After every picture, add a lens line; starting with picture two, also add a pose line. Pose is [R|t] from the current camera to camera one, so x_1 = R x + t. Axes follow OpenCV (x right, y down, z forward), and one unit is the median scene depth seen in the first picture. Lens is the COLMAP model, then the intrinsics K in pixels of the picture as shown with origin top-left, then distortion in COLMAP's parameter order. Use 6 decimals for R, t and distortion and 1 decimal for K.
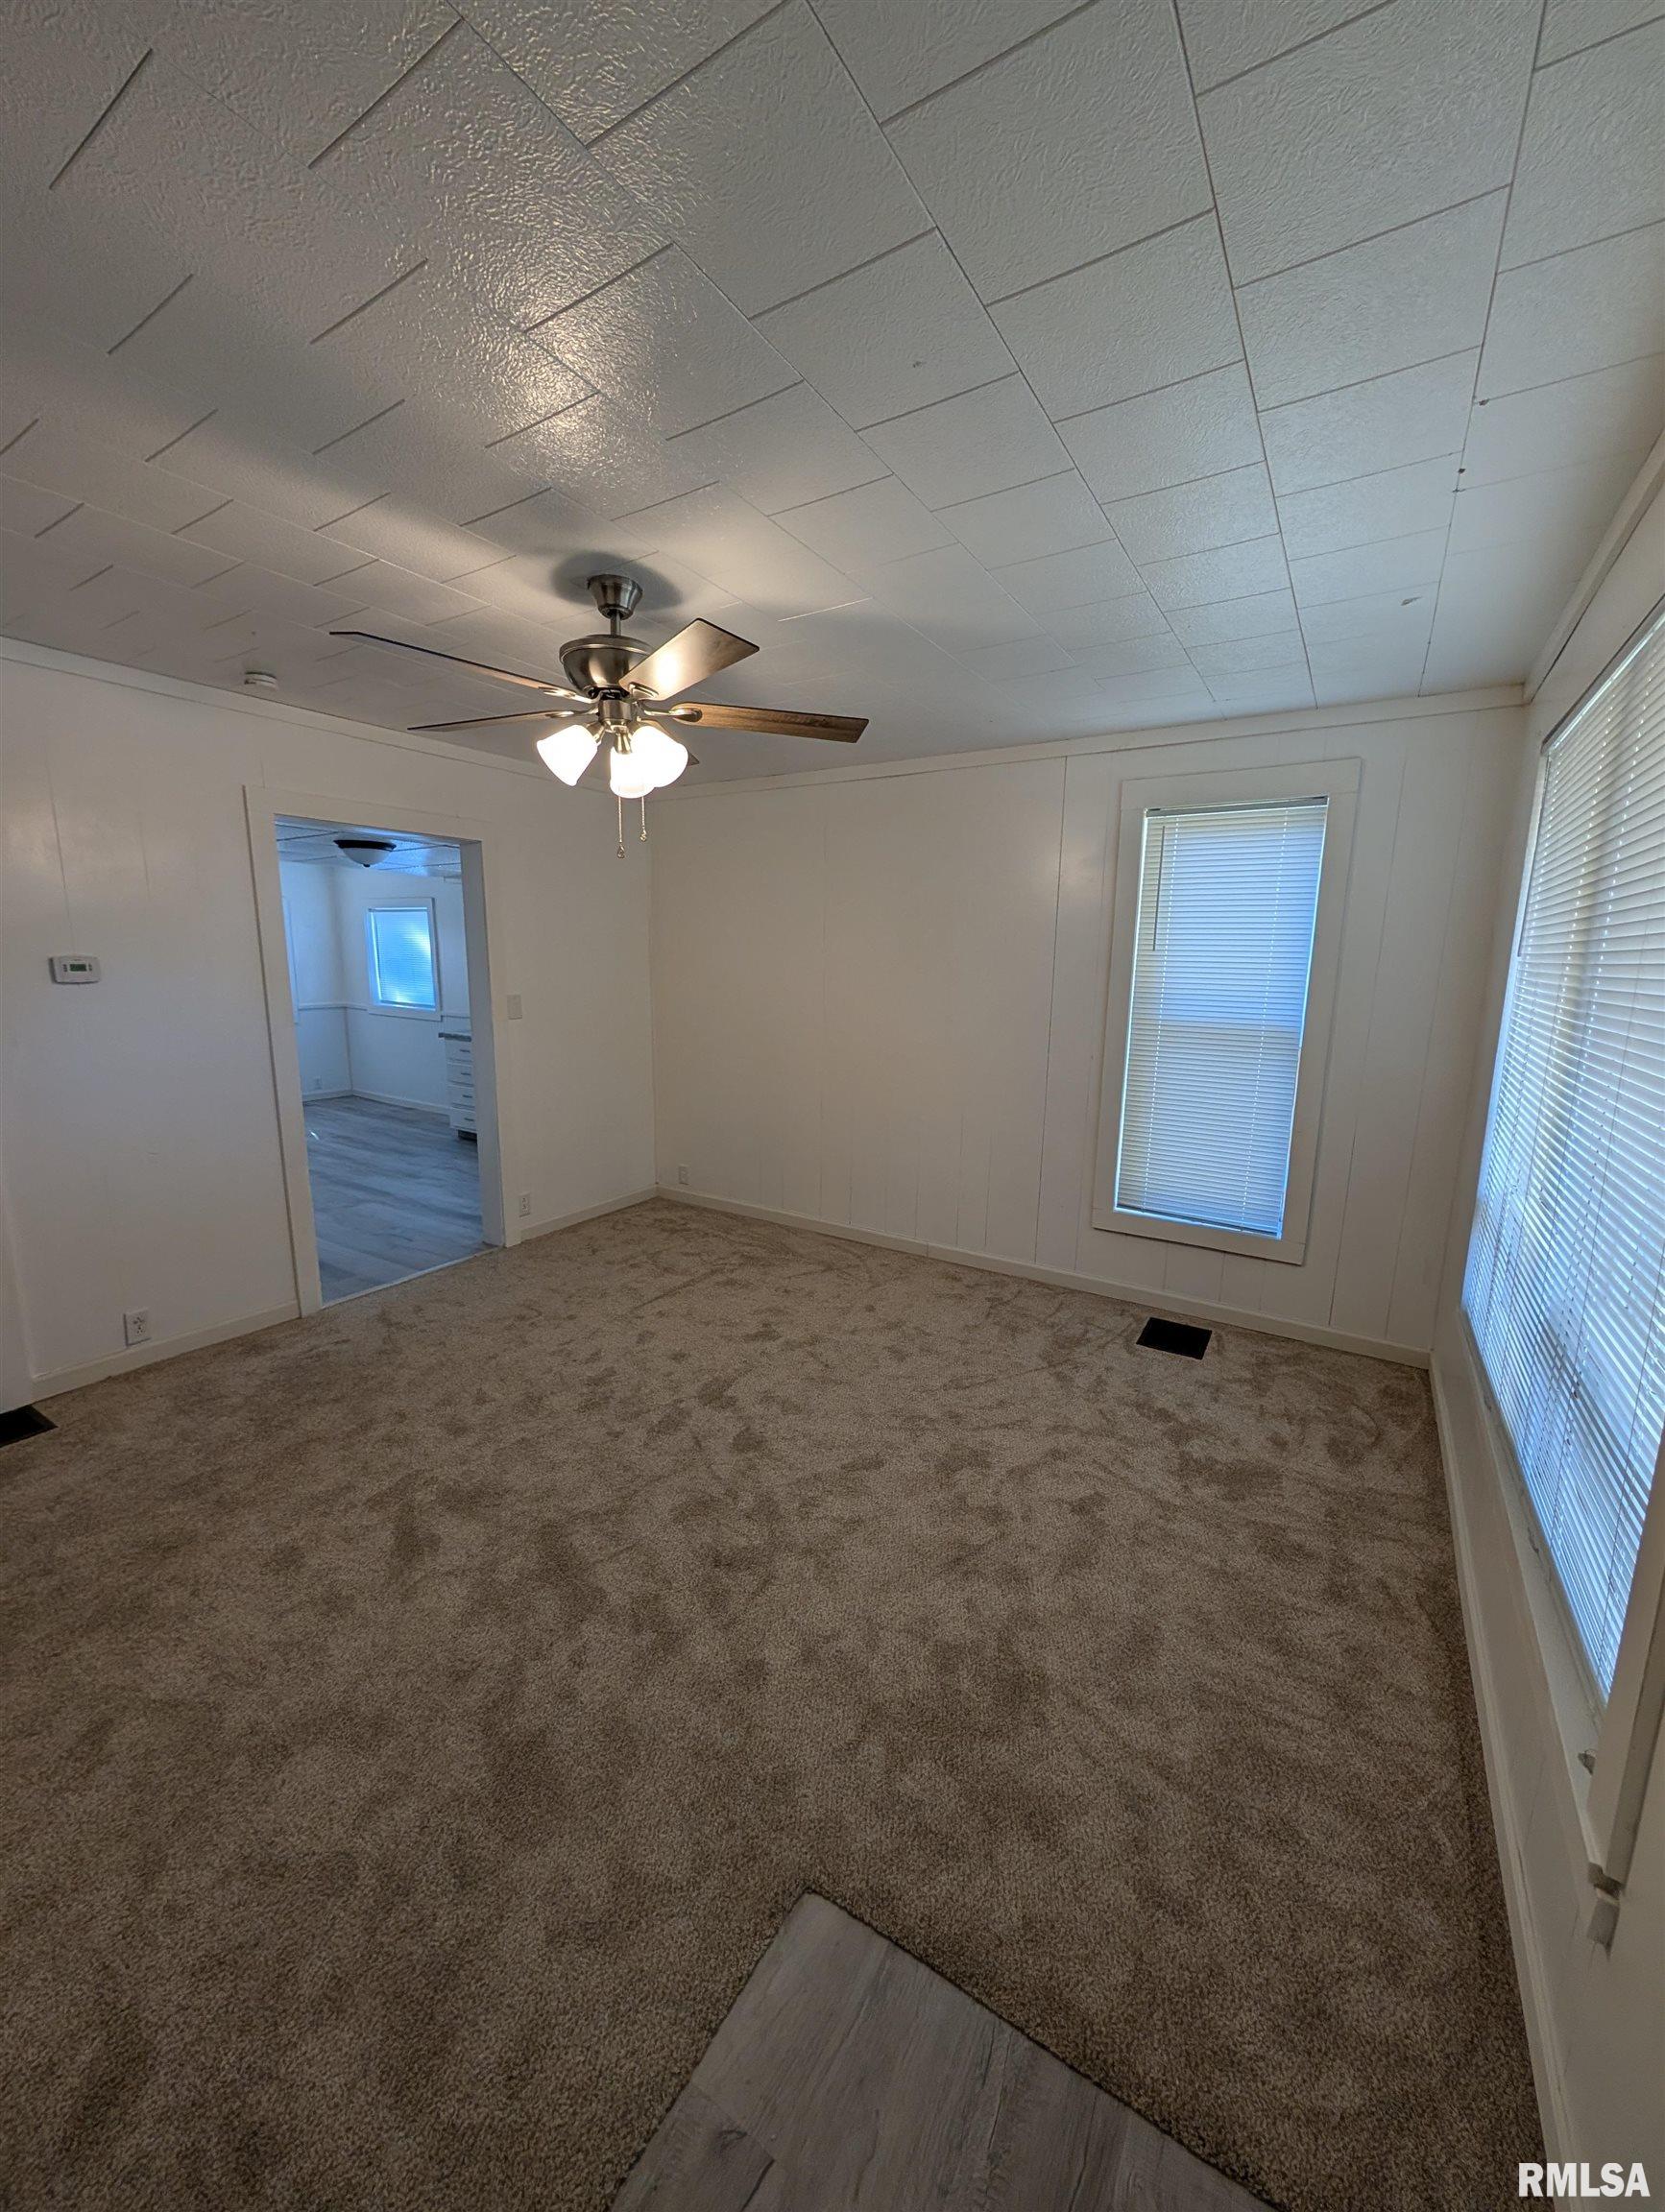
lens RADIAL K [[828.7, 0, 823.0], [0, 828.7, 1106.8], [0, 0, 1]] dist [-0.000670, 0.000440]
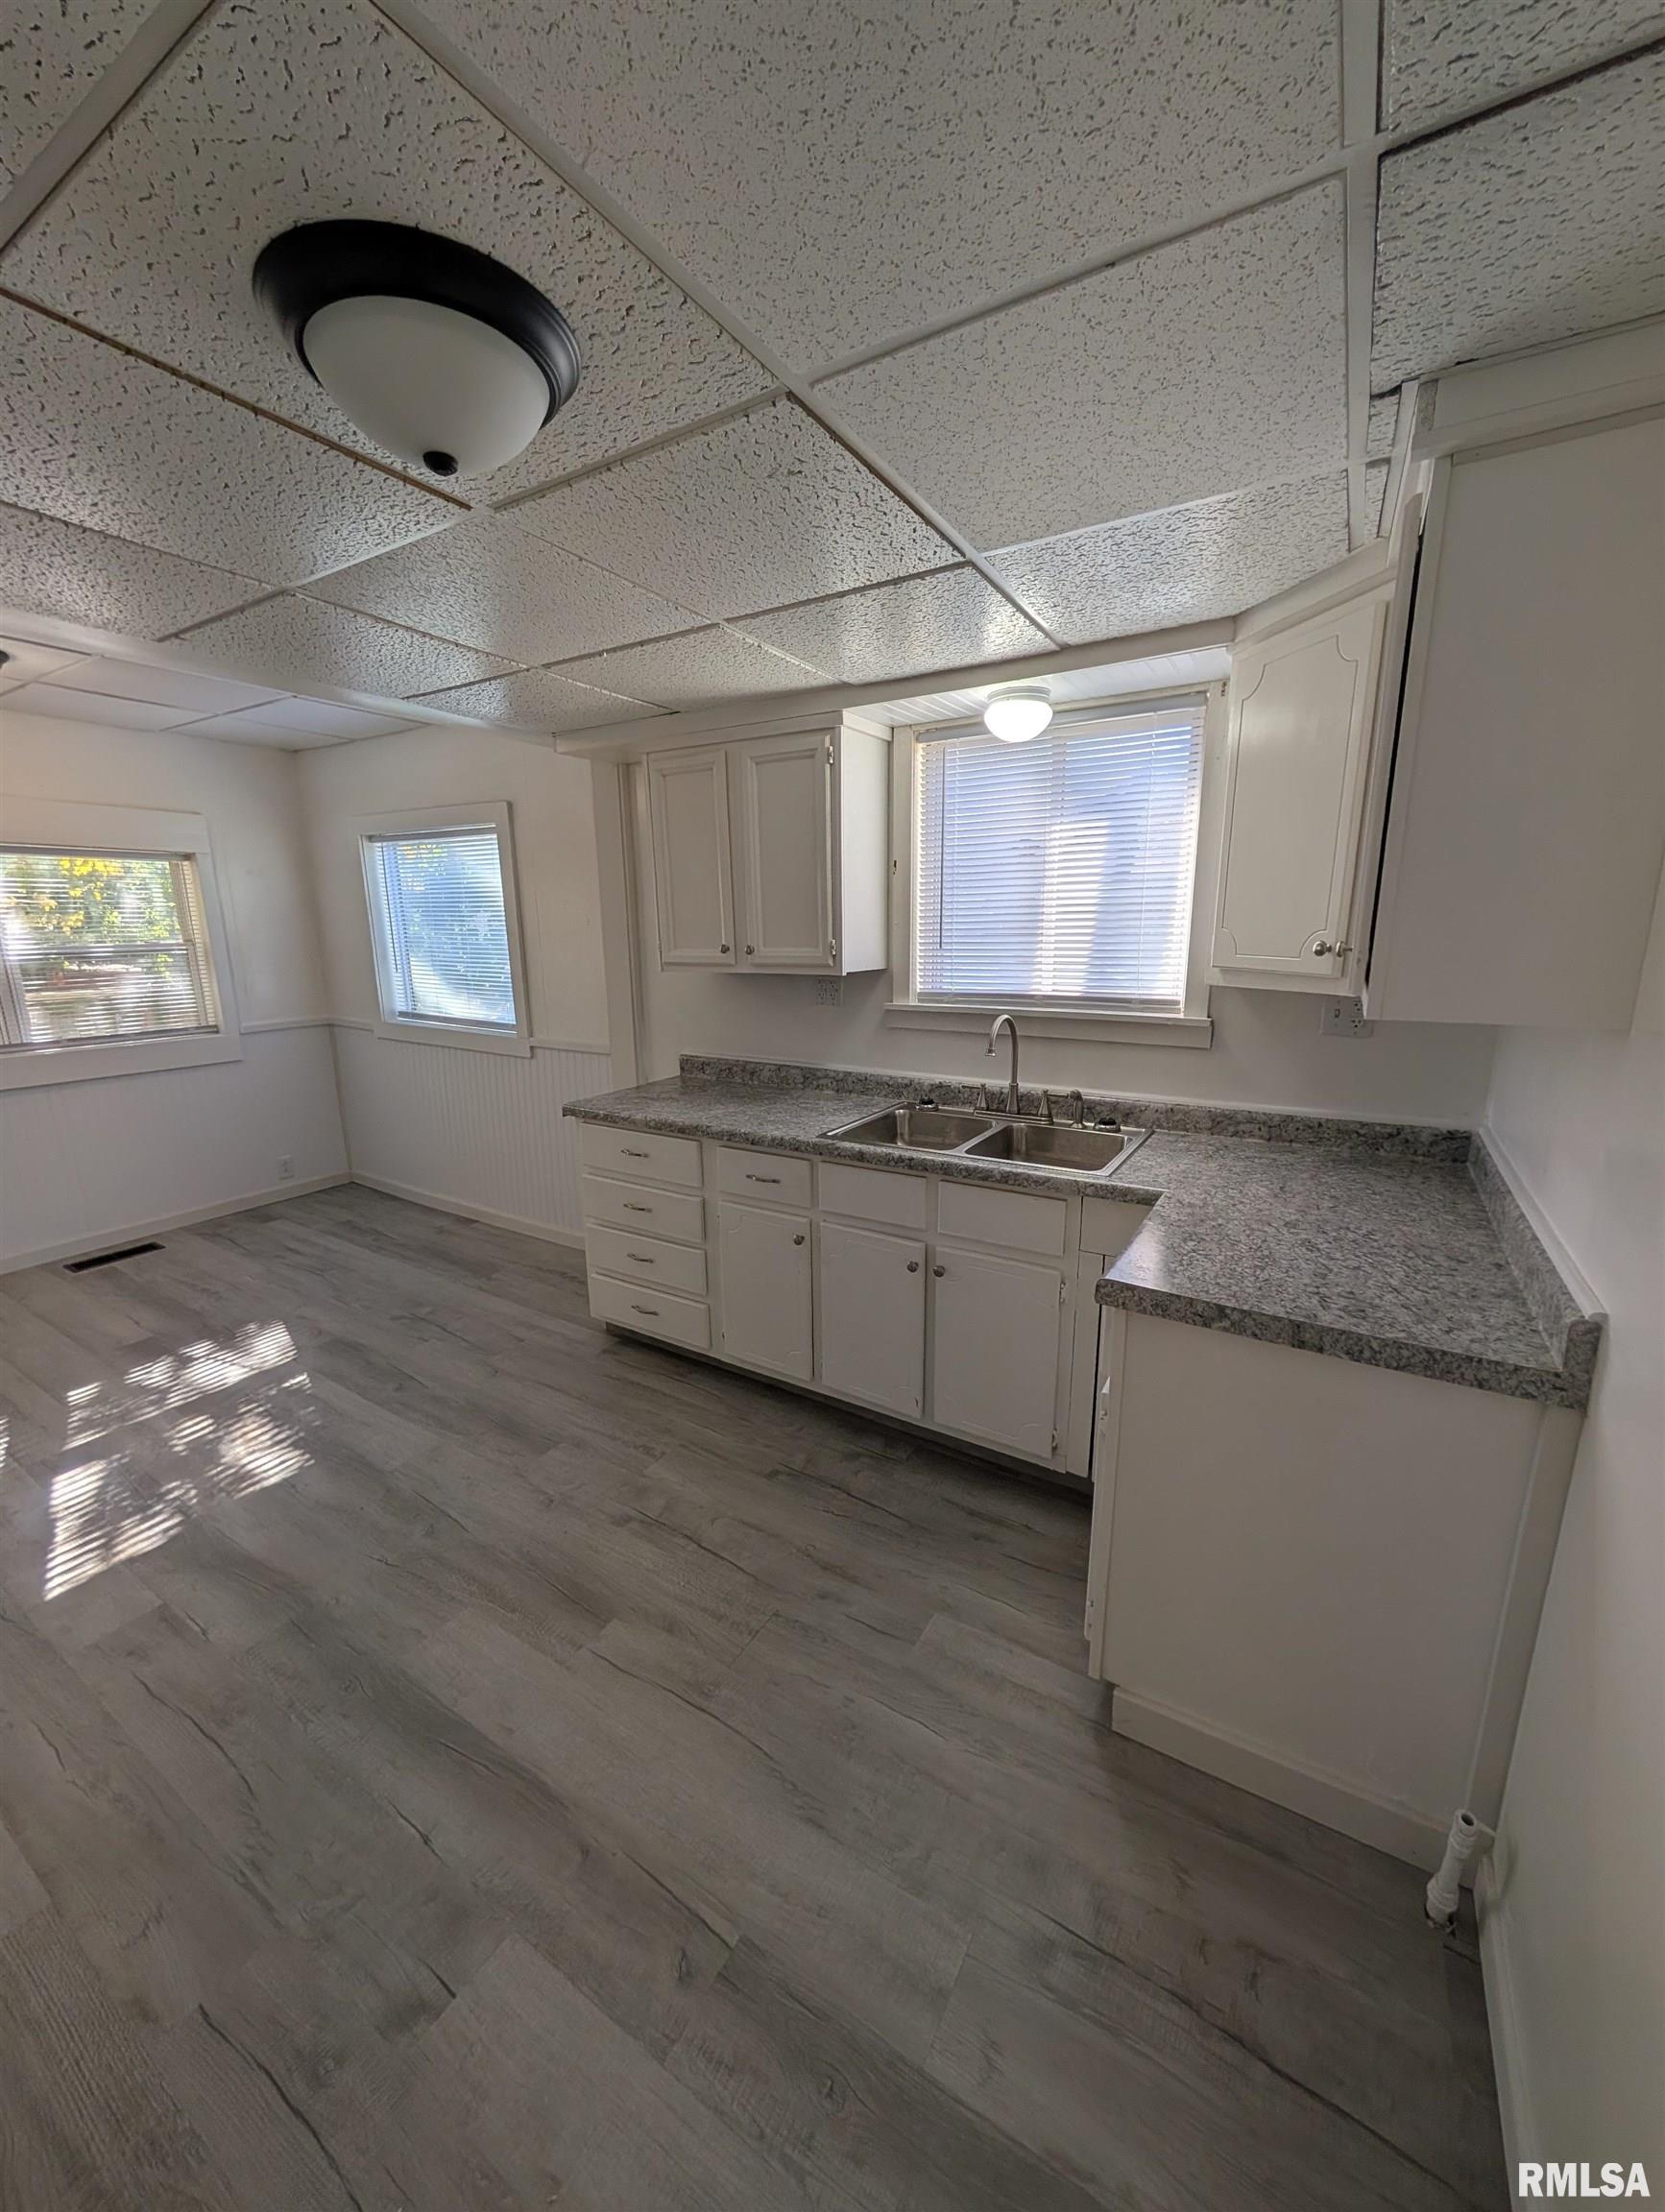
lens RADIAL K [[841.5, 0, 842.5], [0, 841.5, 1110.4], [0, 0, 1]] dist [0.020265, 0.000049]
pose [[0.999410, -0.027621, 0.020422, -0.288472], [0.026615, 0.998493, 0.047995, -0.091834], [-0.021717, -0.047423, 0.998639, 0.492528]]
